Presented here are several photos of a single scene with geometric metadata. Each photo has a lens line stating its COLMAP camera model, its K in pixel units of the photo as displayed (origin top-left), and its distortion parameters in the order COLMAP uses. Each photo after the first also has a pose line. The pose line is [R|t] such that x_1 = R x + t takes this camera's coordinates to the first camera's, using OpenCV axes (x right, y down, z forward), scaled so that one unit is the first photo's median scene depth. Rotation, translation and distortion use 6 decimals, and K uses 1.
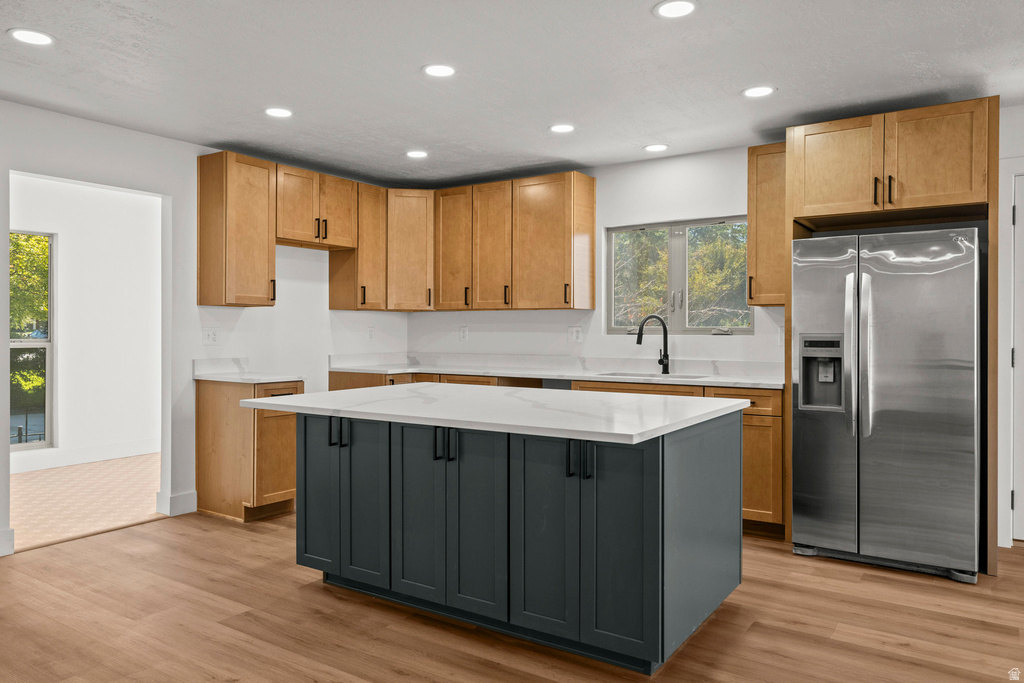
lens RADIAL K [[705.3, 0, 512.4], [0, 705.3, 336.6], [0, 0, 1]] dist [0.009716, -0.001542]
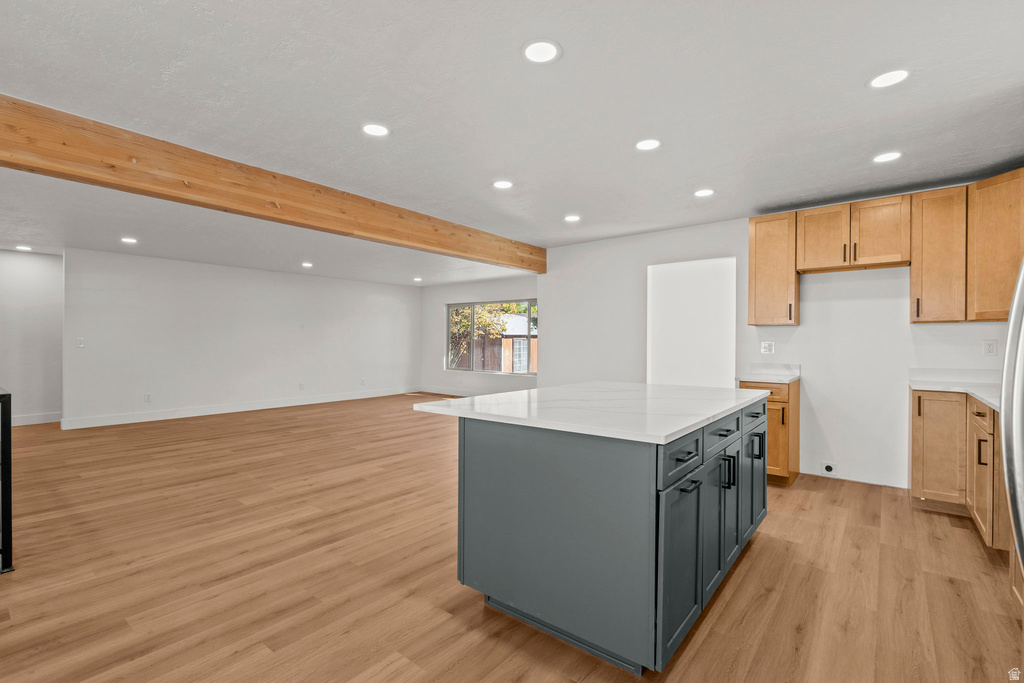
lens RADIAL K [[471.2, 0, 510.1], [0, 471.2, 343.9], [0, 0, 1]] dist [-0.011853, 0.000853]
pose [[-0.077613, 0.000065, -0.996984, 0.528859], [-0.008862, 0.999960, 0.000755, -0.004502], [0.996944, 0.008894, -0.077609, 0.549031]]
